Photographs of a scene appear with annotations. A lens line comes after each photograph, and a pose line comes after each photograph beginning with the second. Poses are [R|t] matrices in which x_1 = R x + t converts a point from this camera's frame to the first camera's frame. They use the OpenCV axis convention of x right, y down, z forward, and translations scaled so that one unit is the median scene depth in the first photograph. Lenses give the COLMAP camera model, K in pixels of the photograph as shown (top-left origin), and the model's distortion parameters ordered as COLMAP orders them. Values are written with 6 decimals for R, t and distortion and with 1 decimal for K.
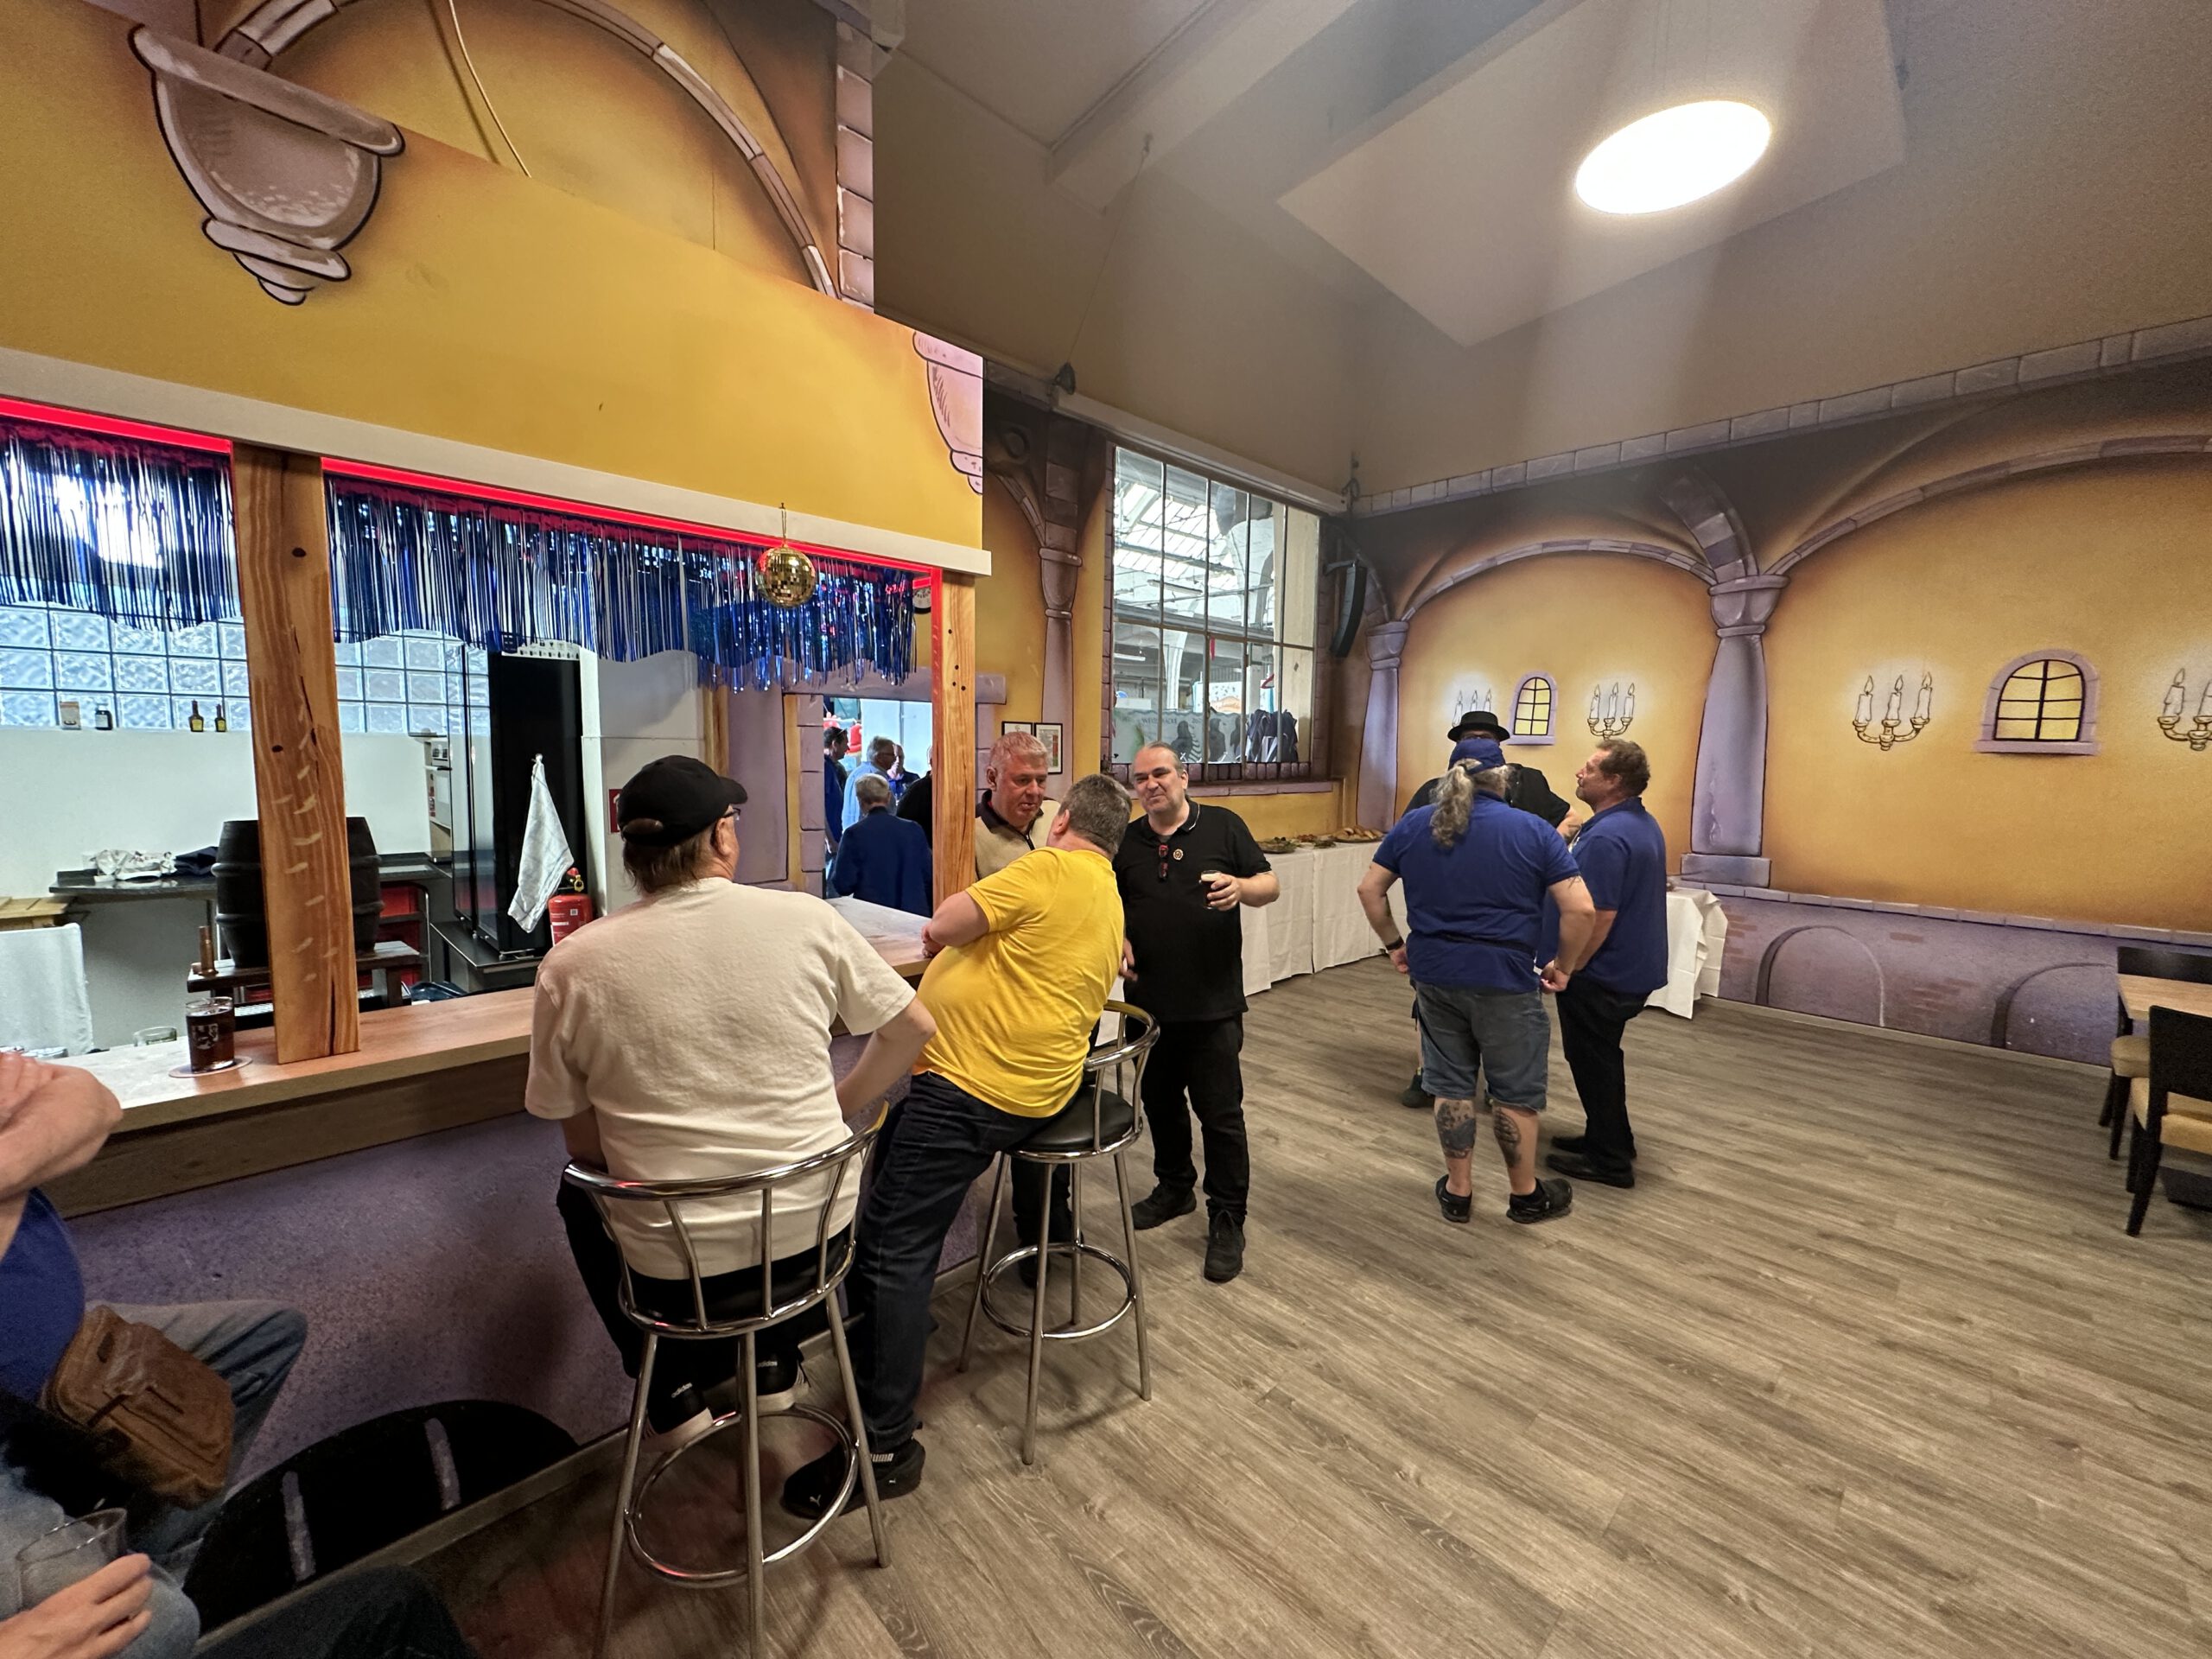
lens RADIAL K [[914.3, 0, 1104.5], [0, 914.3, 837.0], [0, 0, 1]] dist [-0.003120, 0.001152]
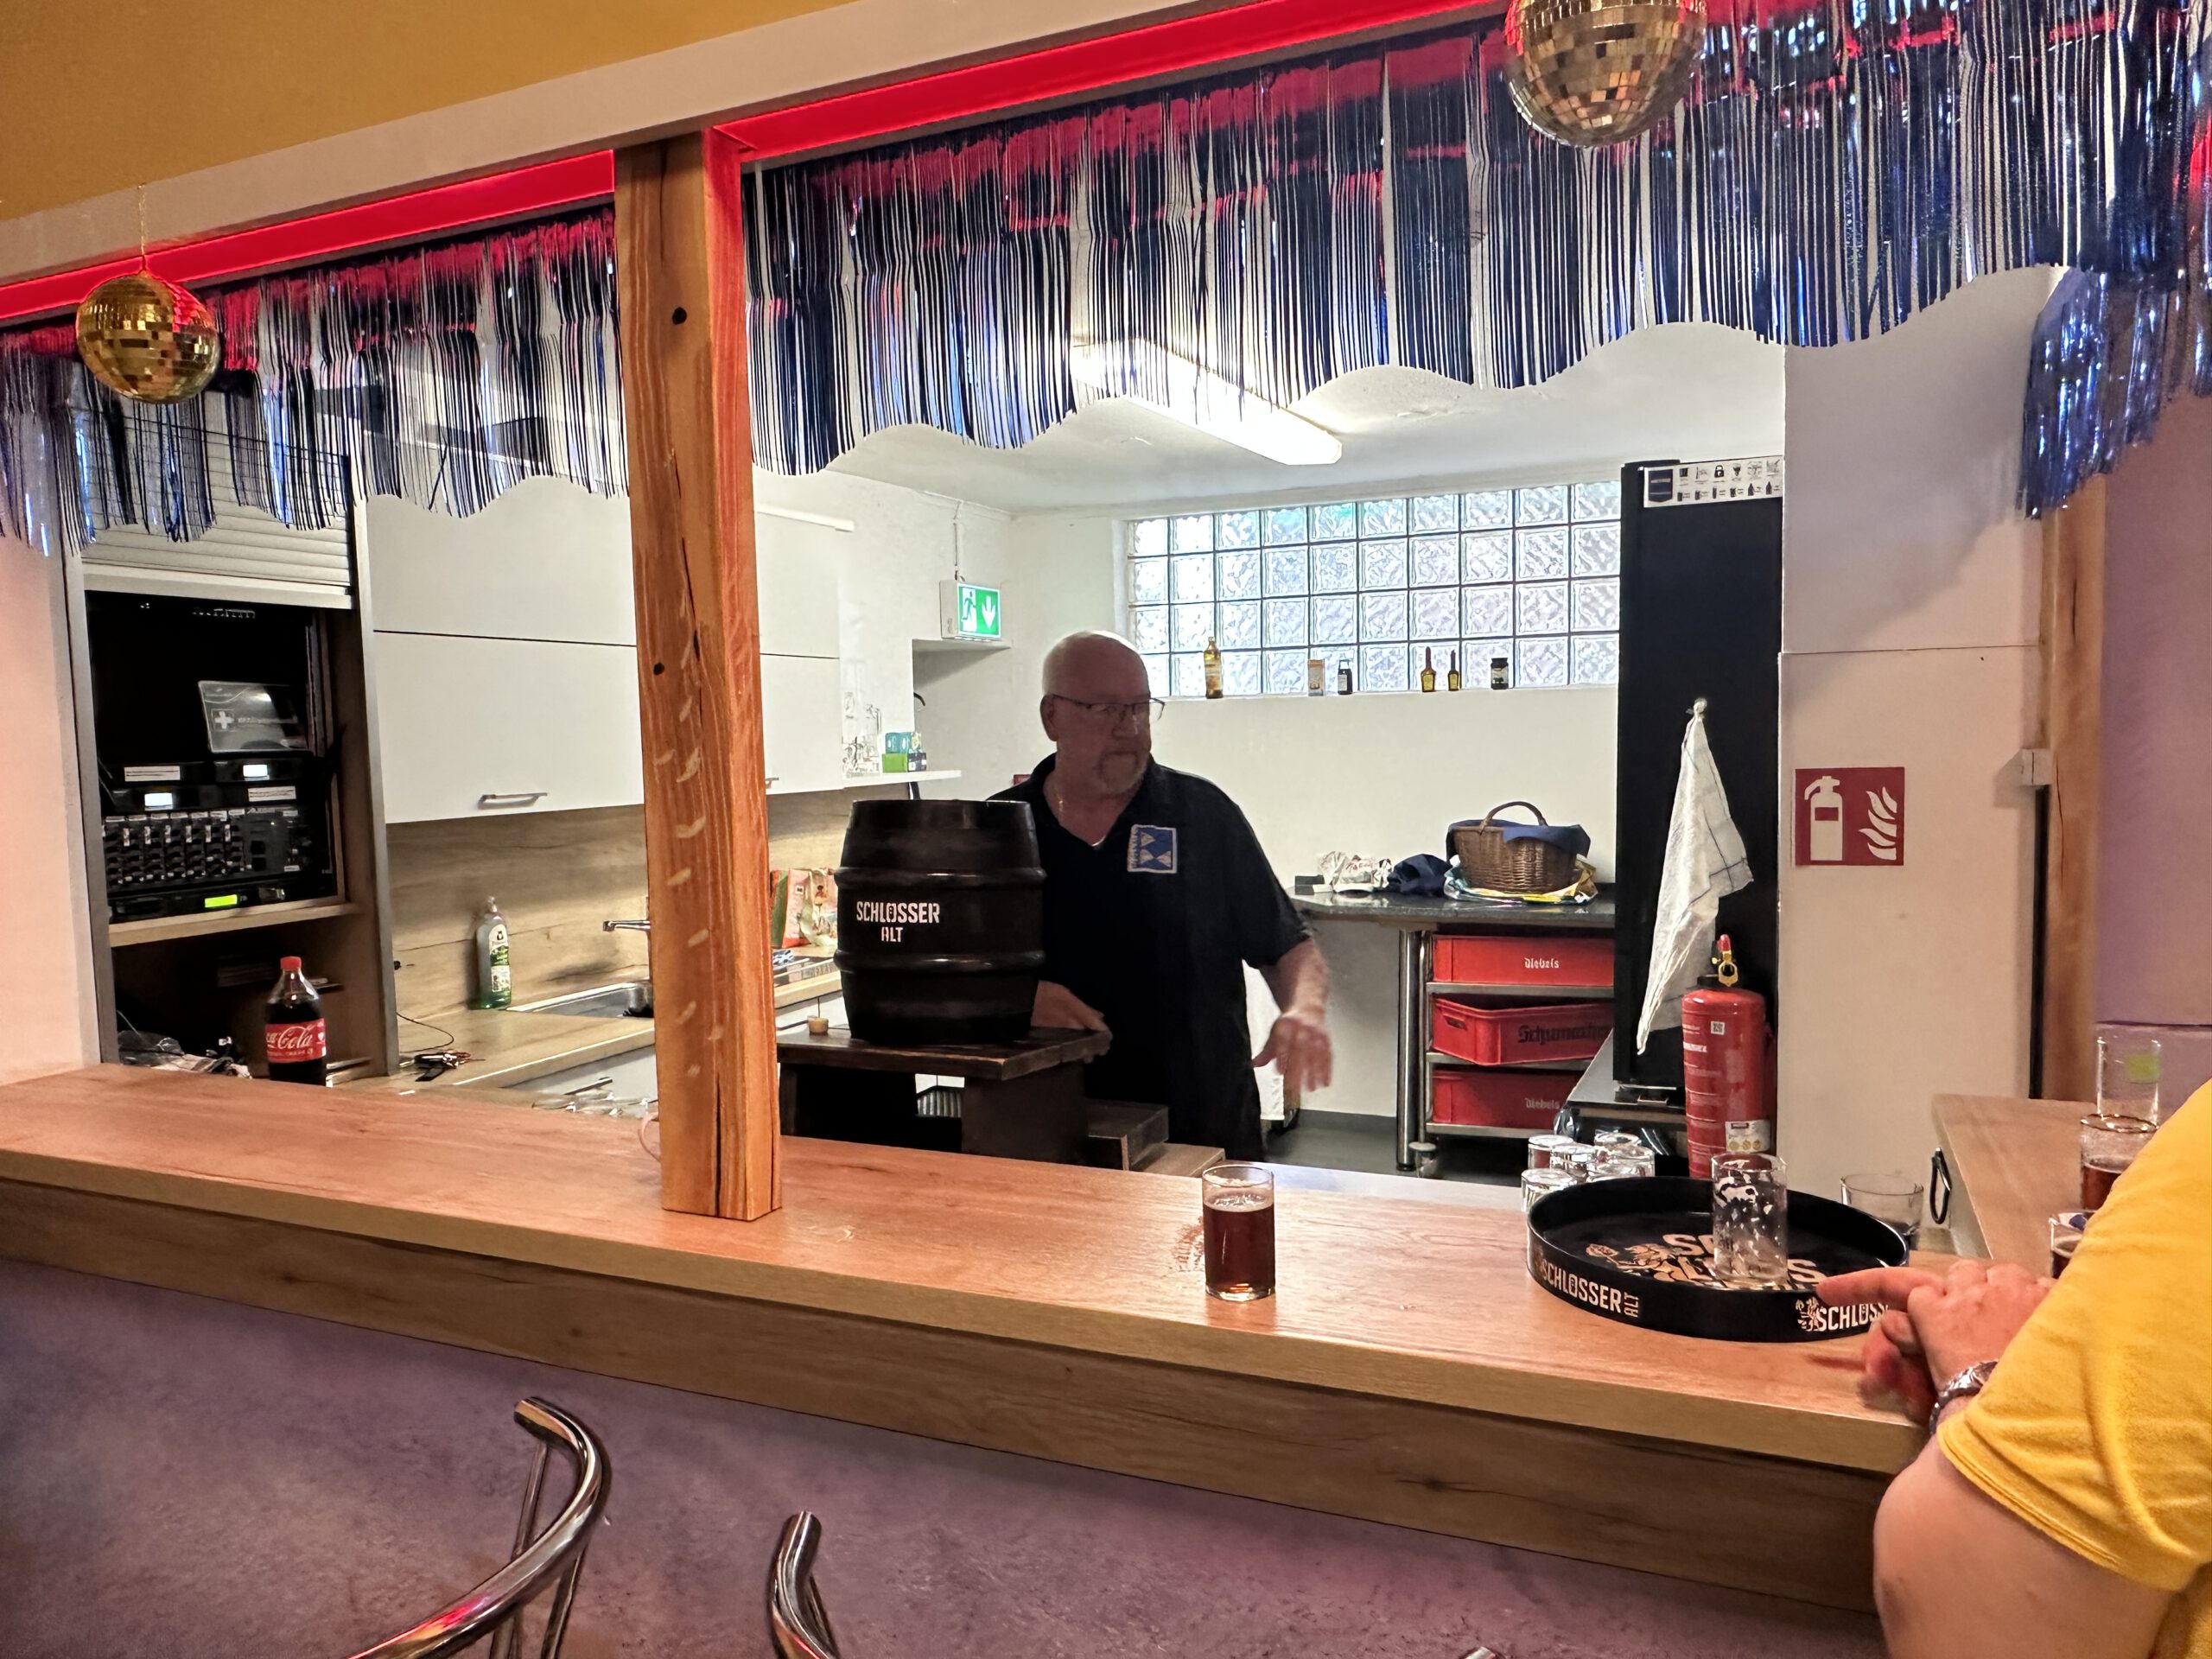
lens RADIAL K [[1544.6, 0, 1086.5], [0, 1544.6, 852.9], [0, 0, 1]] dist [-0.009938, 0.003180]
pose [[0.351622, 0.050475, -0.934780, 0.033994], [-0.063331, 0.997540, 0.030042, -0.008473], [0.933997, 0.048638, 0.353954, 0.287252]]
